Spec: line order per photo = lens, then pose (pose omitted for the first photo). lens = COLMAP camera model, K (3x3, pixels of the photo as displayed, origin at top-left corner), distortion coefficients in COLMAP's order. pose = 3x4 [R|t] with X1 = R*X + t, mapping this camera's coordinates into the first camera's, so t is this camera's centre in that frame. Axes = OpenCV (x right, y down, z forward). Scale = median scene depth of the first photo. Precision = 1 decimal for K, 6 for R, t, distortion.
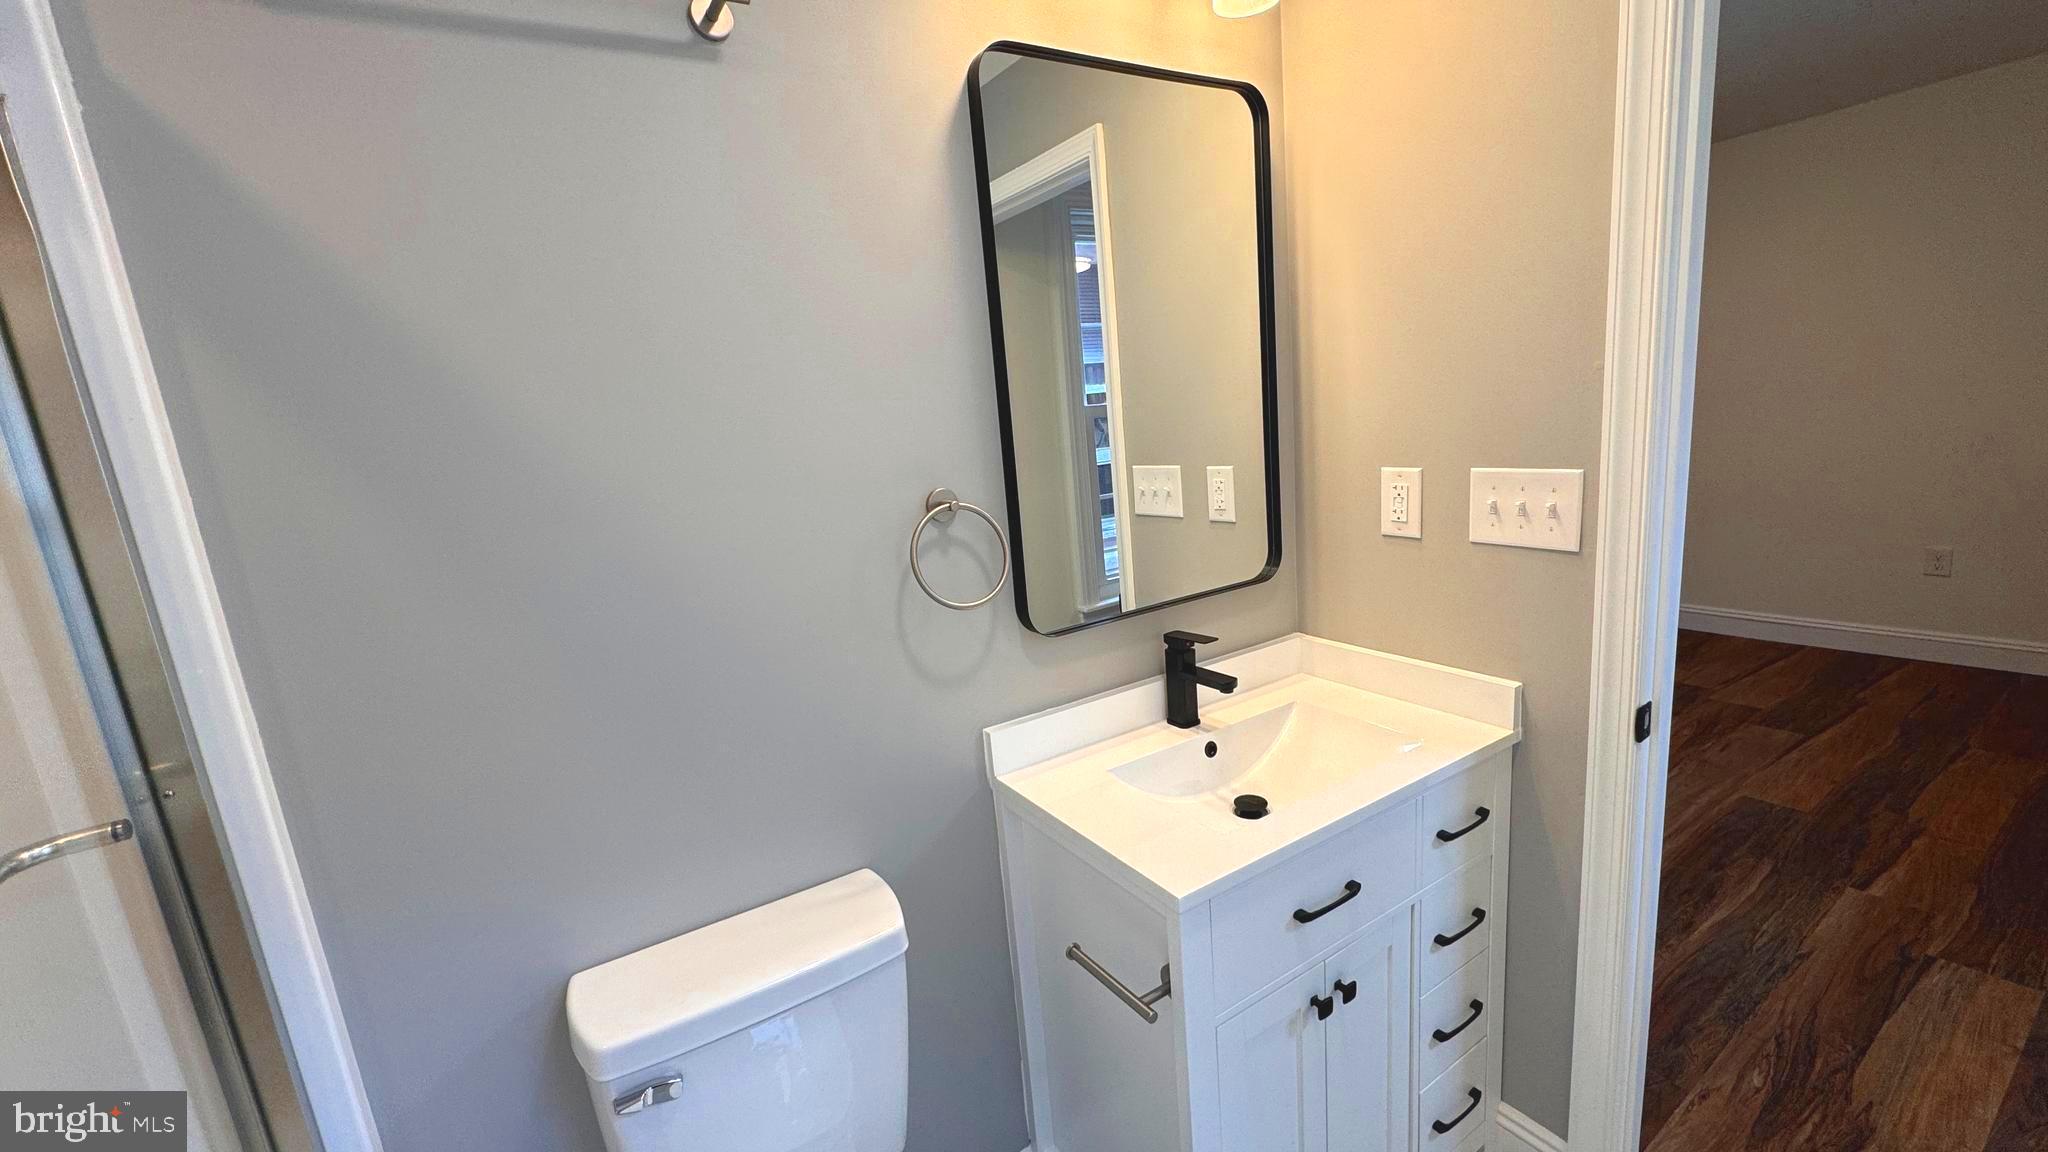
lens RADIAL K [[819.5, 0, 1022.7], [0, 819.5, 573.2], [0, 0, 1]] dist [-0.003110, -0.000147]
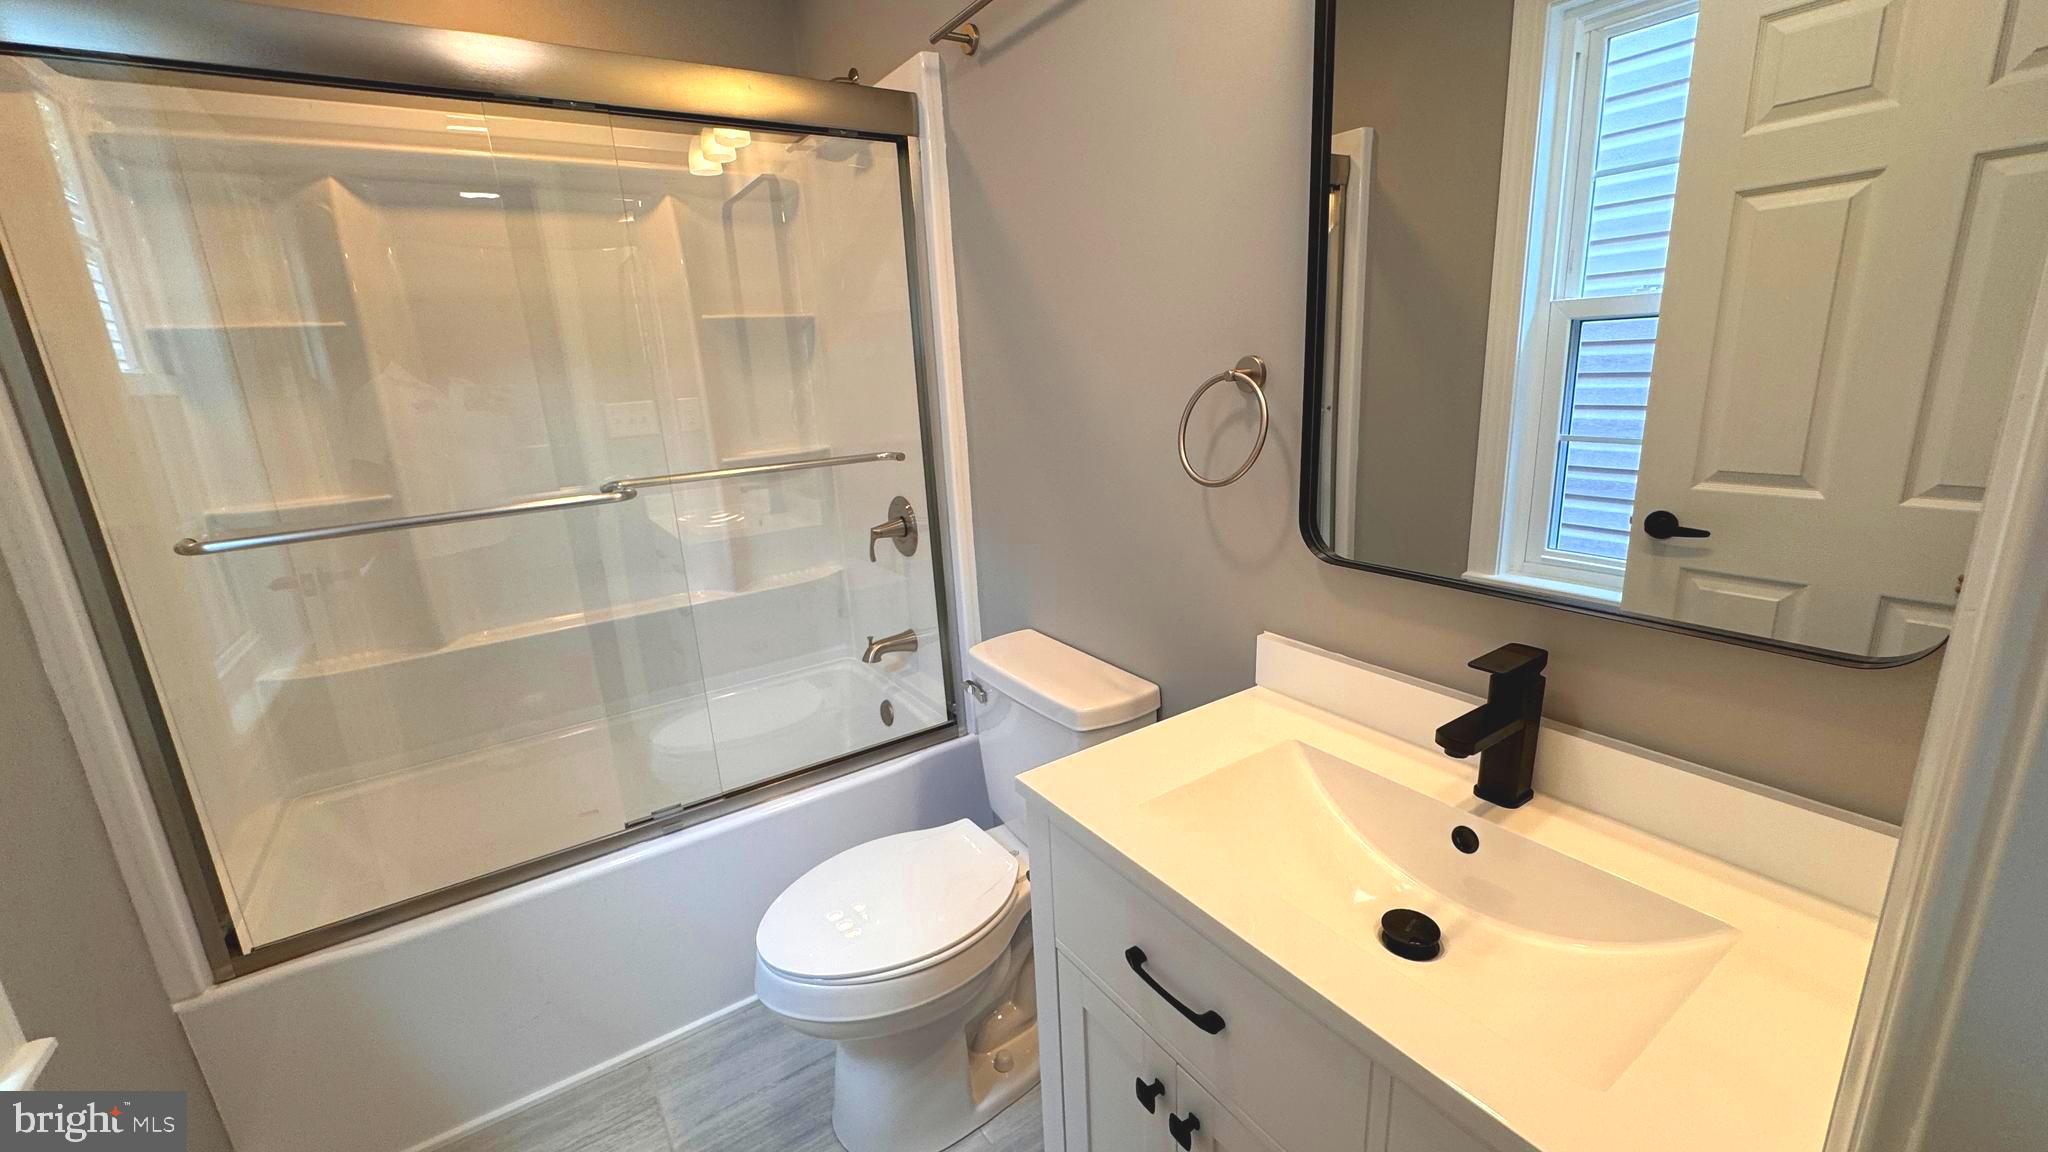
lens RADIAL K [[819.5, 0, 1022.7], [0, 819.5, 573.2], [0, 0, 1]] dist [-0.003110, -0.000147]
pose [[0.032665, 0.333400, -0.942219, 0.780021], [-0.155030, 0.933003, 0.324764, -0.124992], [0.987370, 0.135464, 0.082164, 0.647430]]
